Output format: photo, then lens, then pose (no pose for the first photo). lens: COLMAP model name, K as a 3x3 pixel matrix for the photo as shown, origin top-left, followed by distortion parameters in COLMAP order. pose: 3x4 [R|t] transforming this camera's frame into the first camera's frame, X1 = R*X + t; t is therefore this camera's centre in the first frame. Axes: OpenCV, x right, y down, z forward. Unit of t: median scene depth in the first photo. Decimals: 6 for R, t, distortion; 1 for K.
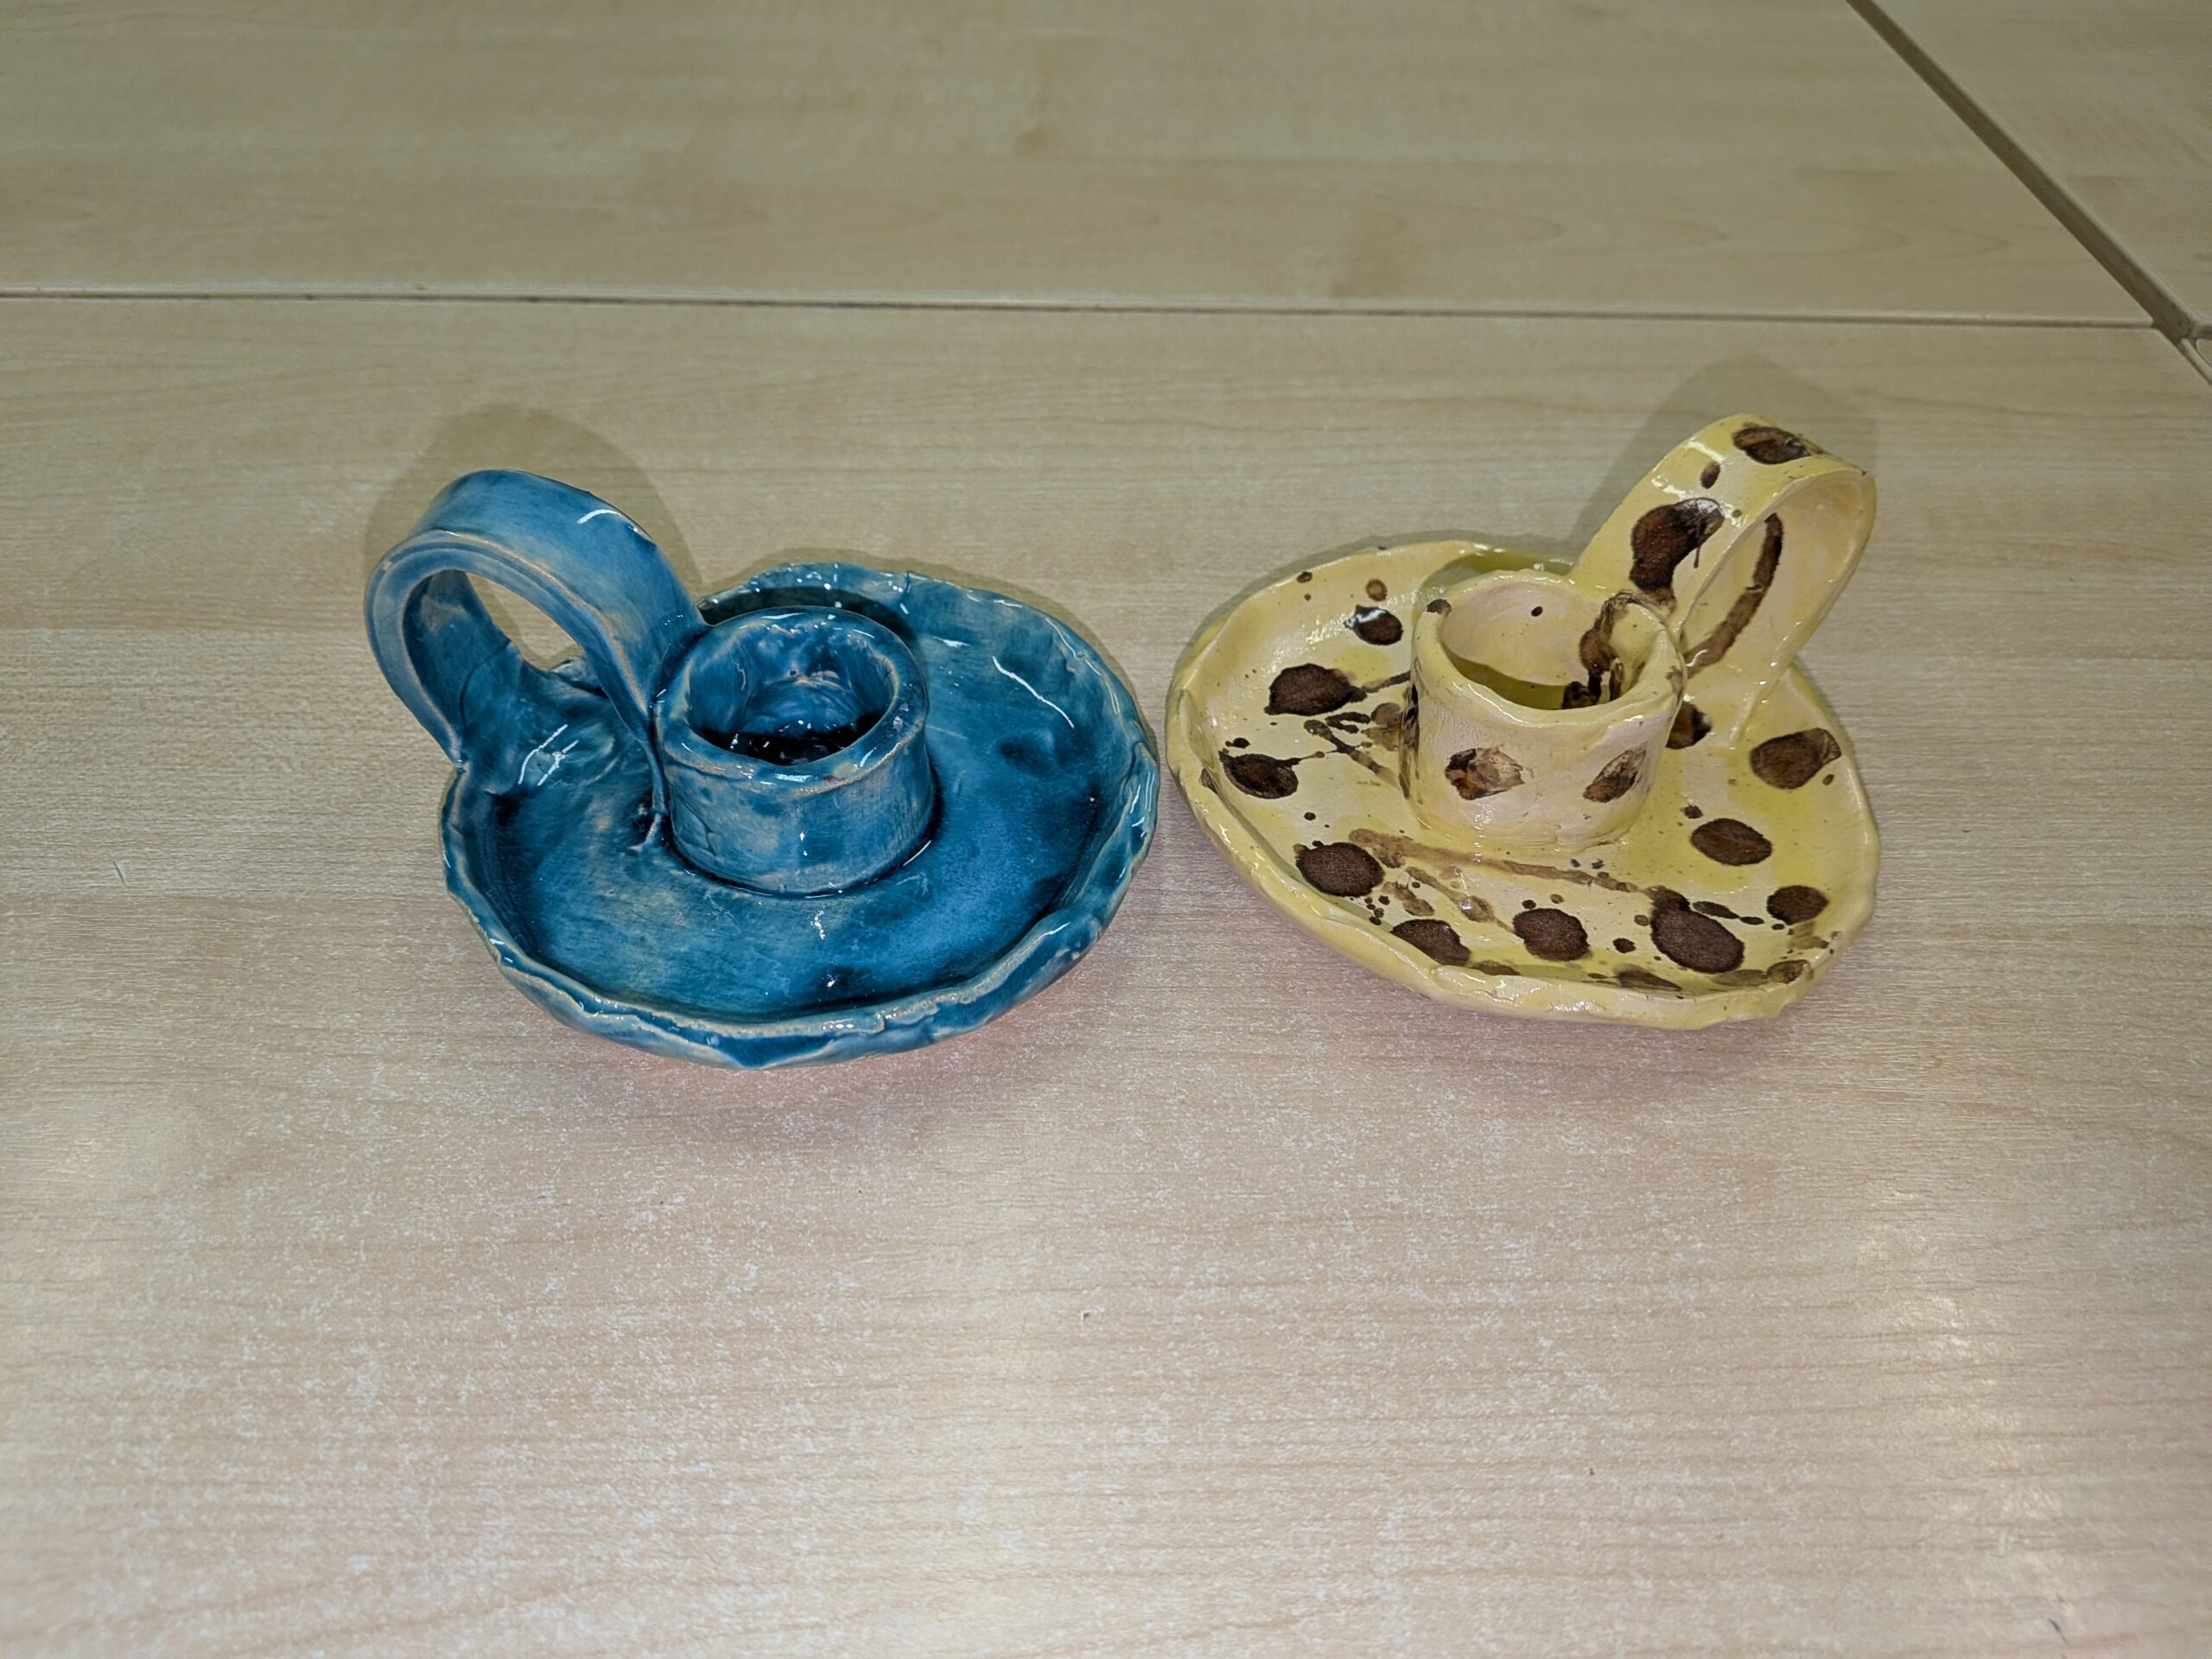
lens RADIAL K [[1590.3, 0, 1073.8], [0, 1590.3, 819.9], [0, 0, 1]] dist [0.063667, -0.129855]
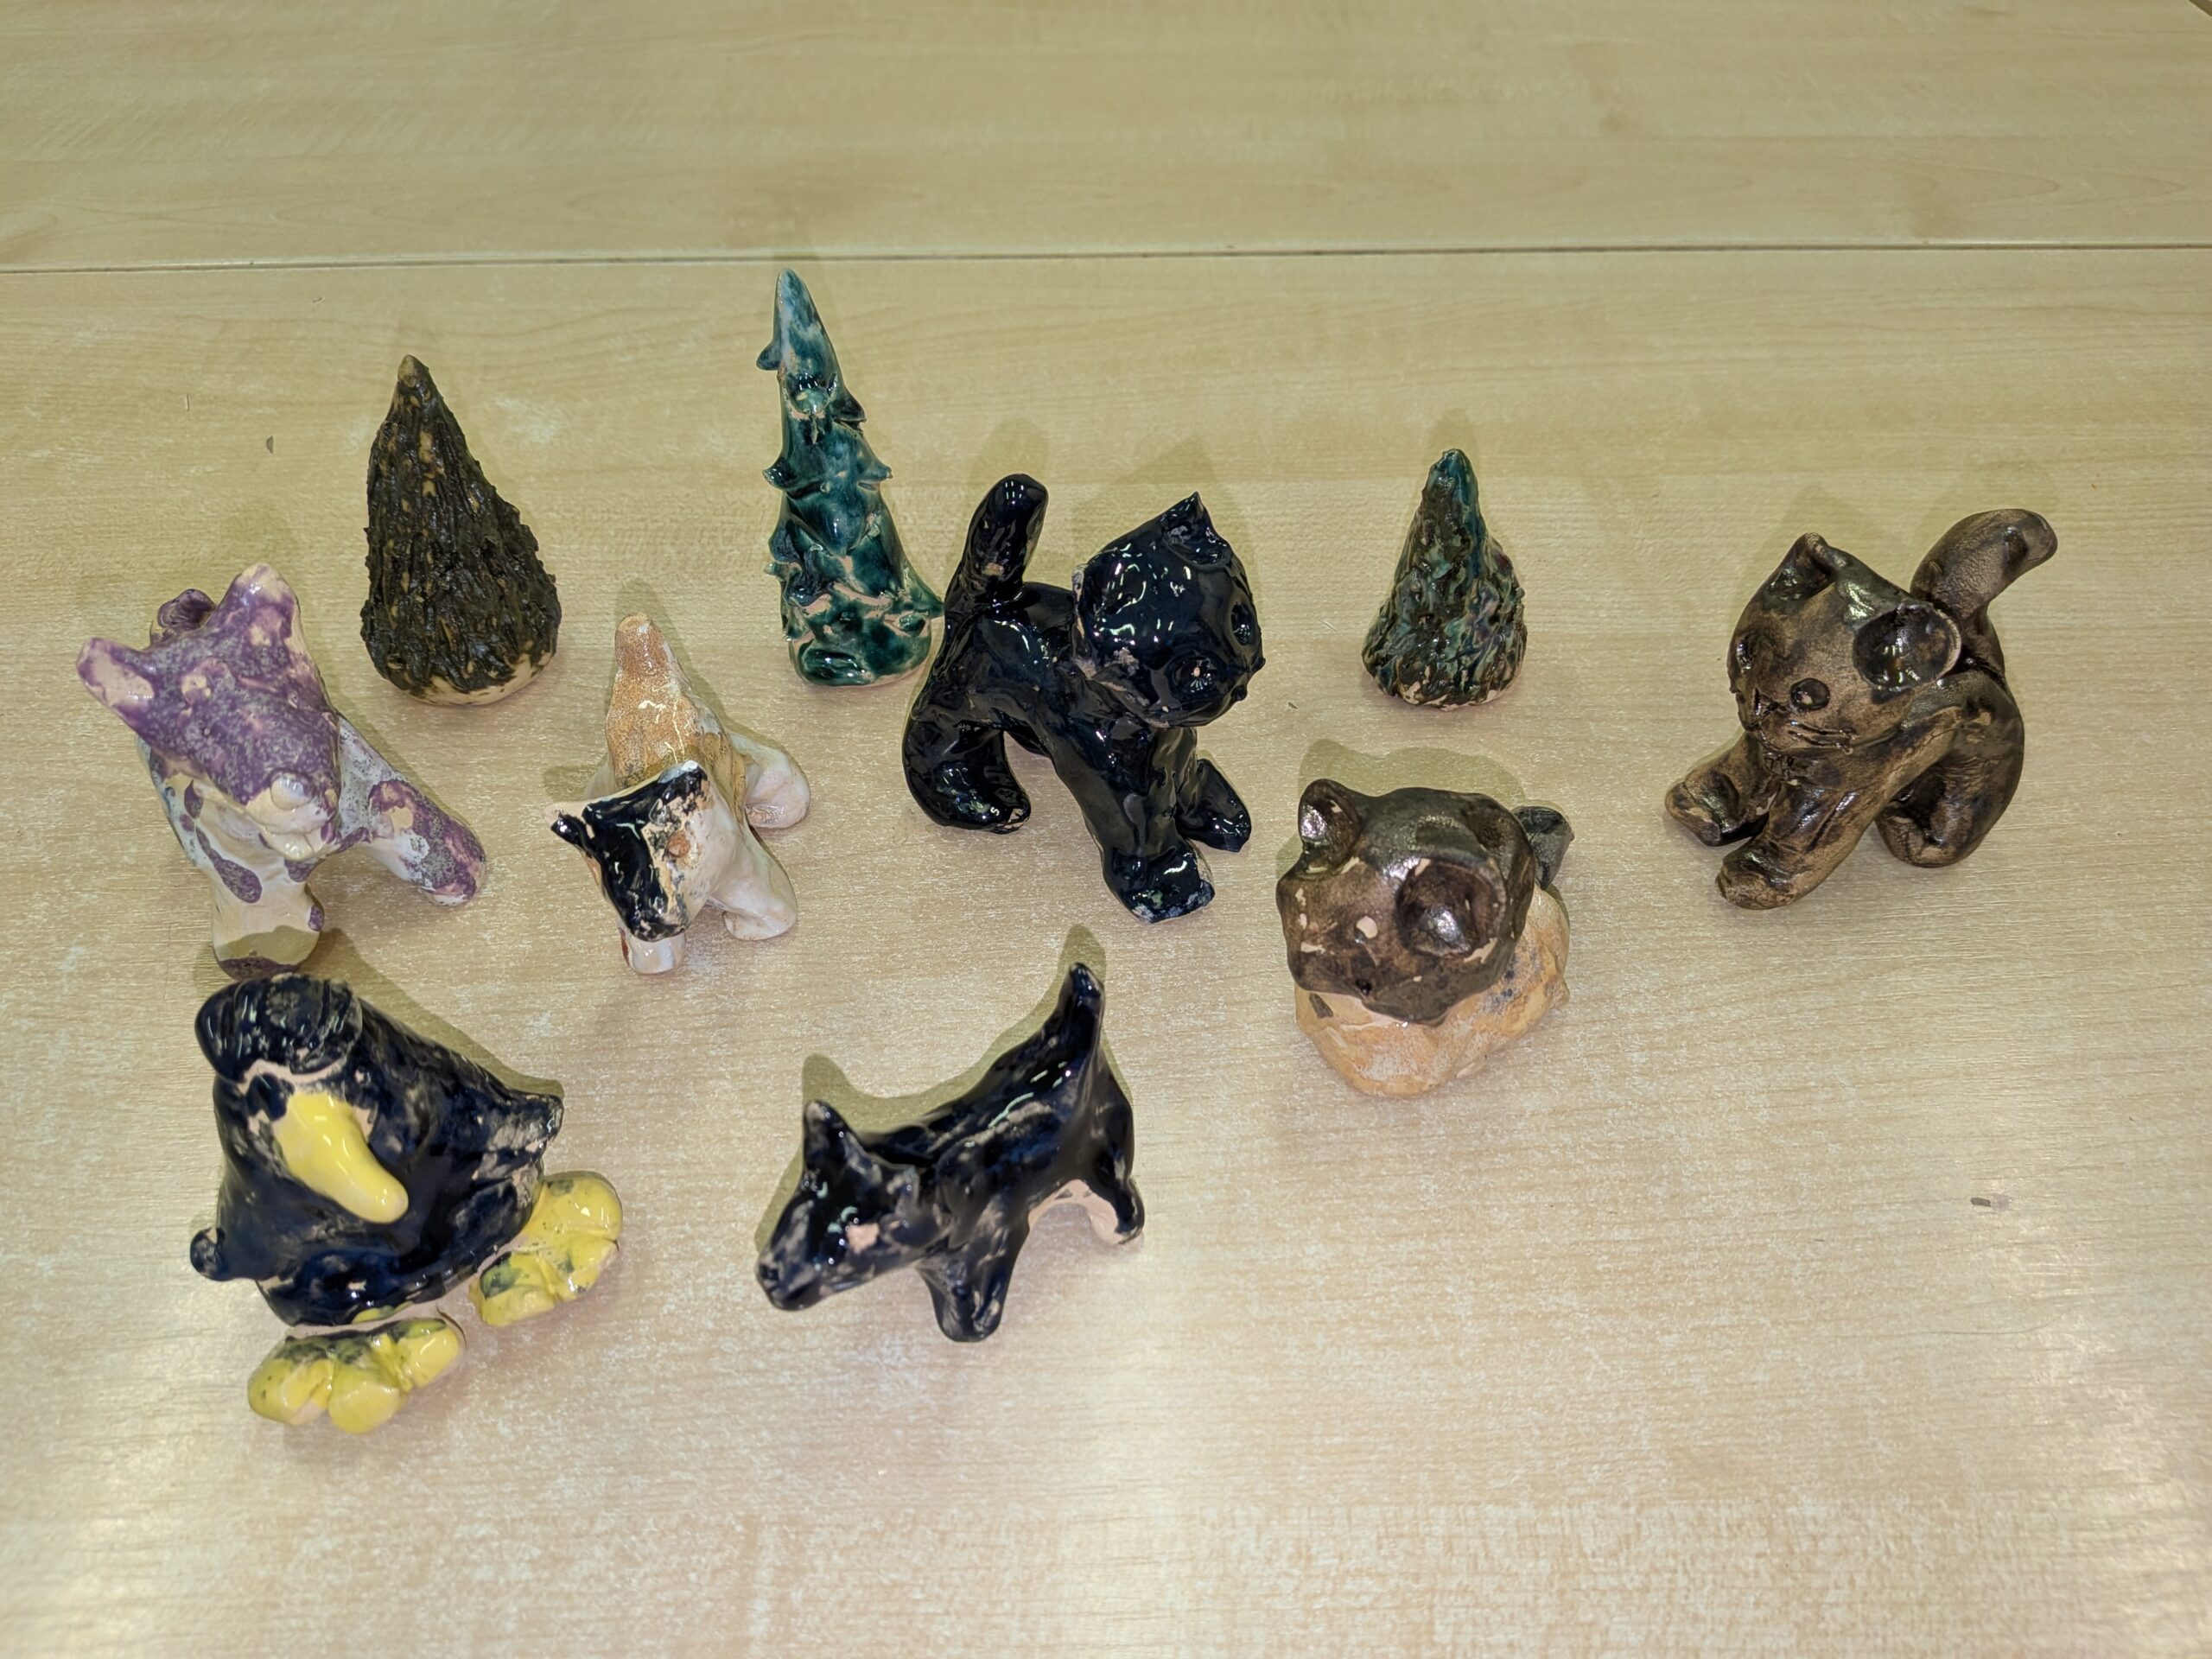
lens RADIAL K [[1620.0, 0, 1088.0], [0, 1620.0, 817.7], [0, 0, 1]] dist [0.095107, -0.218762]
pose [[0.999454, -0.030302, 0.013139, -1.047791], [0.030368, 0.999527, -0.004873, 0.264045], [-0.012985, 0.005270, 0.999902, -0.638339]]
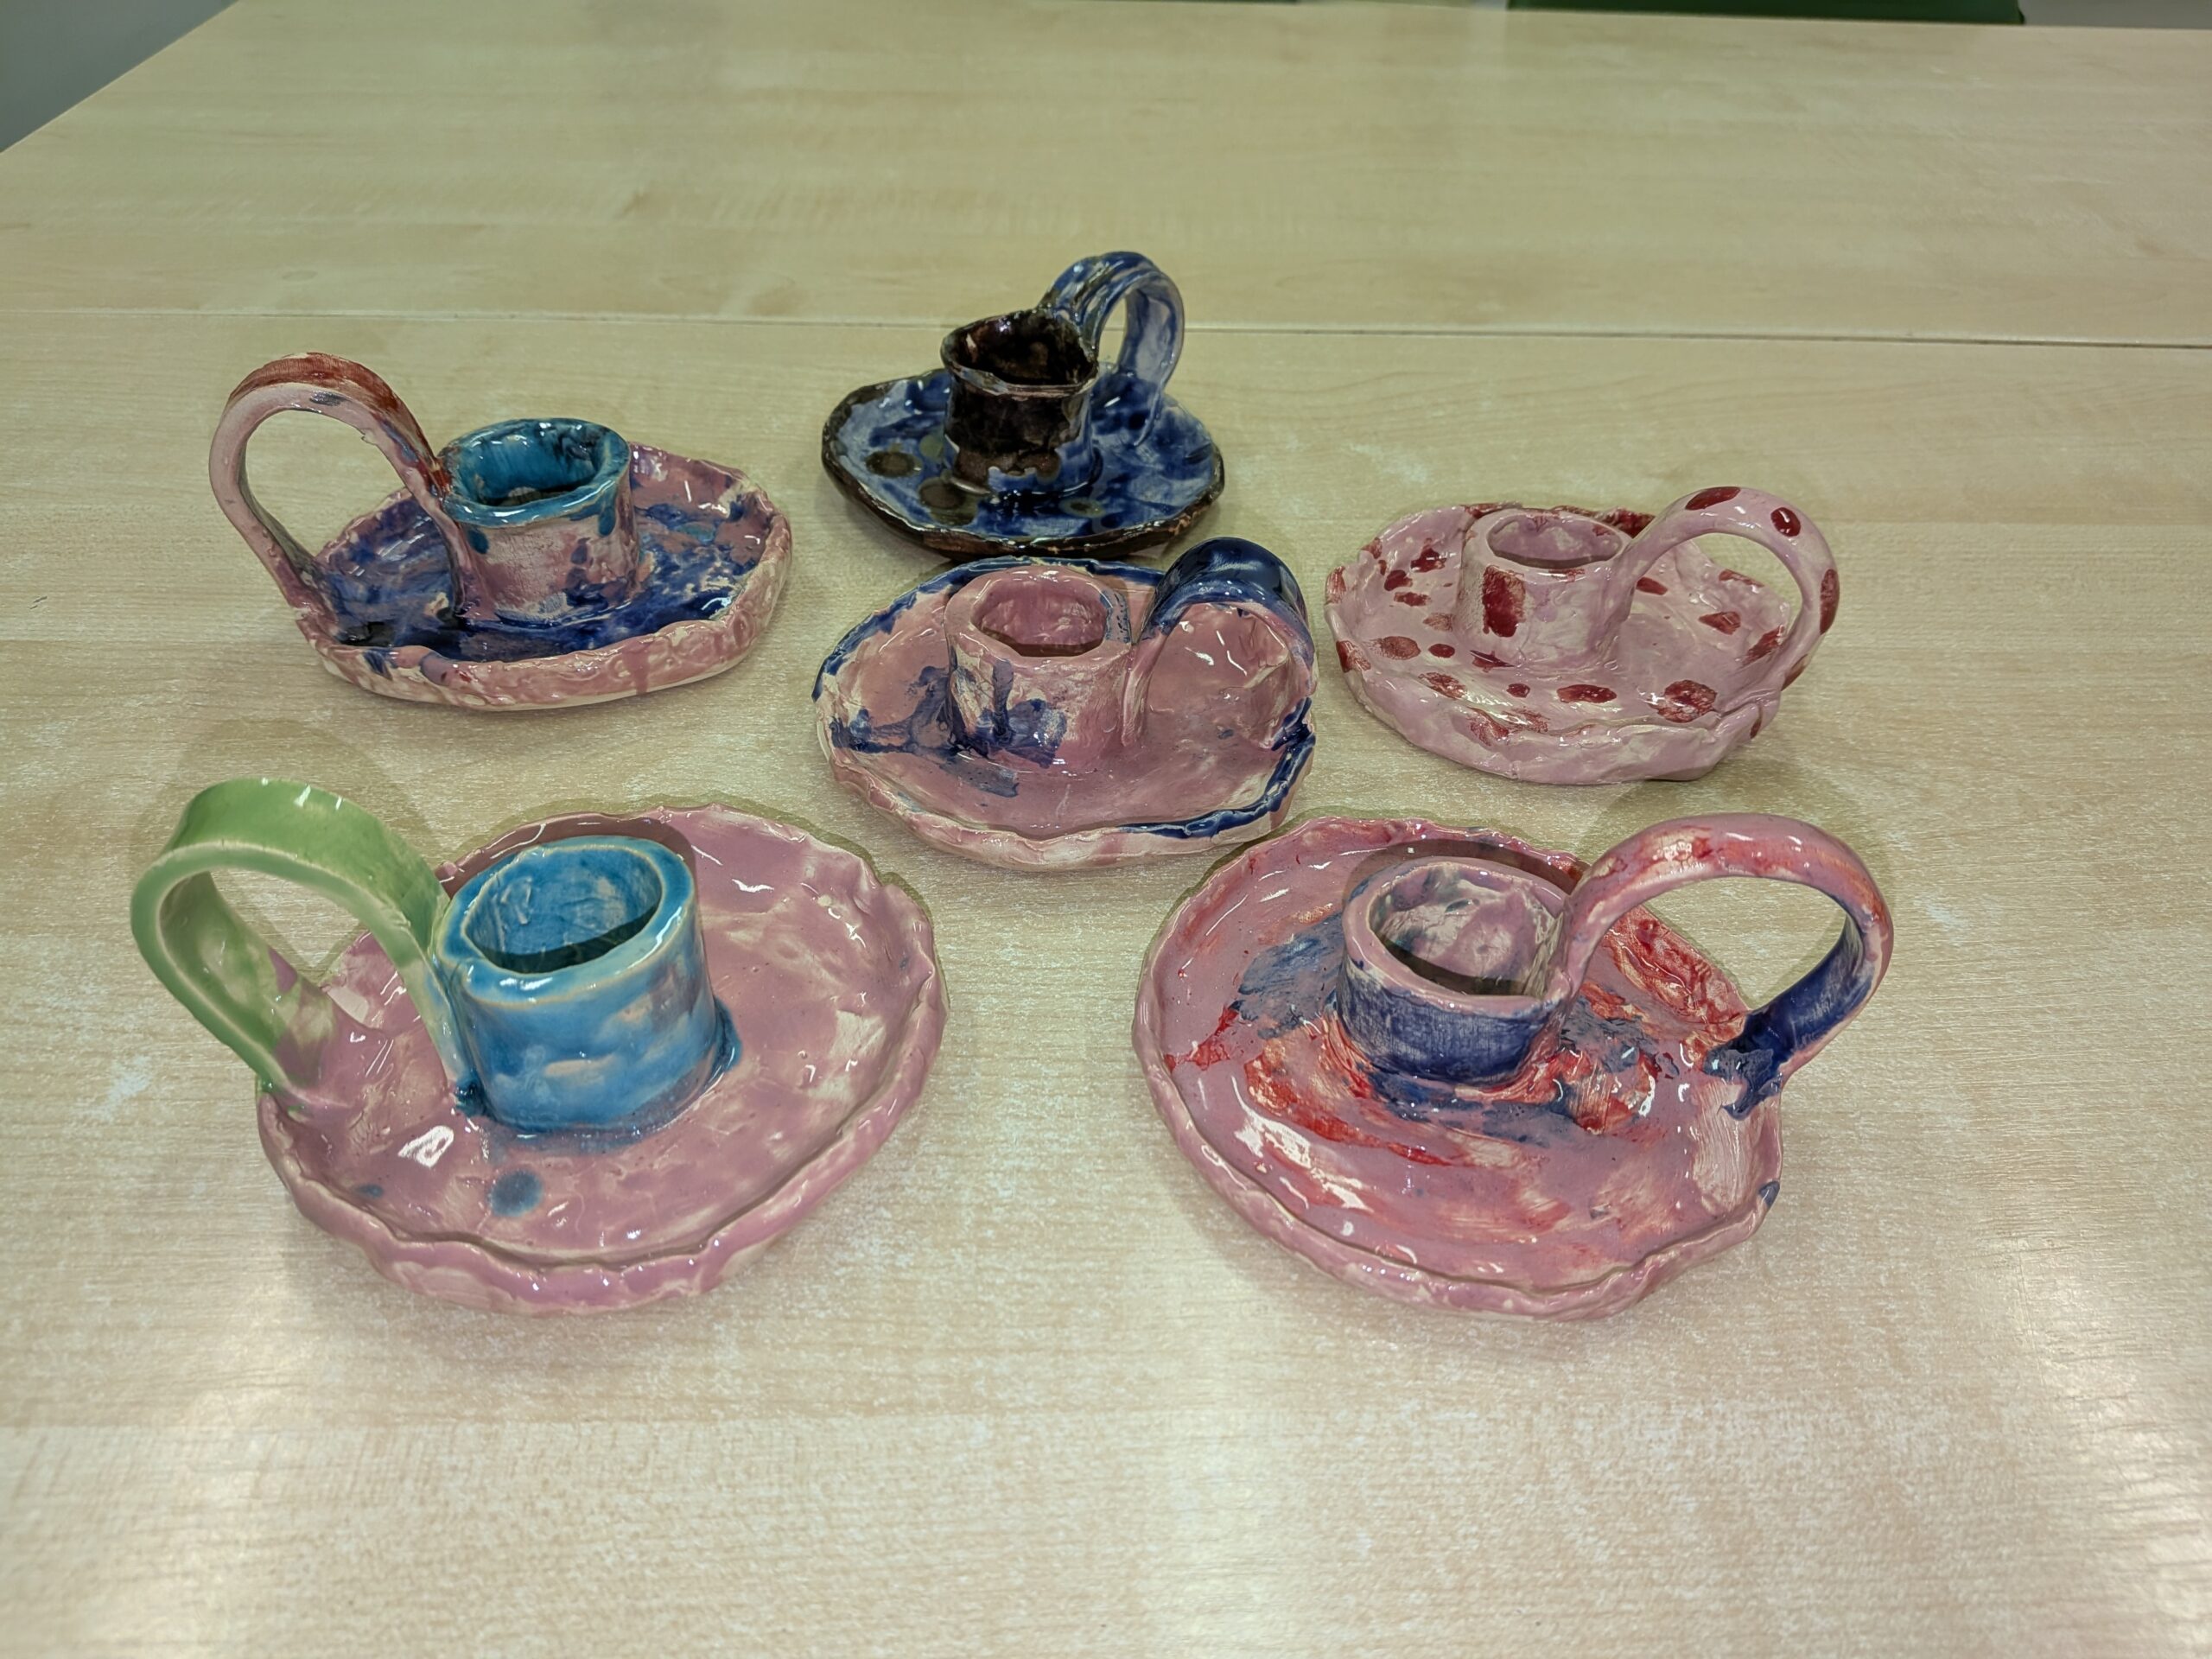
lens RADIAL K [[1634.3, 0, 1099.8], [0, 1634.3, 750.8], [0, 0, 1]] dist [0.087918, -0.189913]
pose [[0.997317, -0.016073, 0.071412, -2.354265], [0.025449, 0.990871, -0.132389, 0.414705], [-0.068633, 0.133851, 0.988622, -0.701413]]
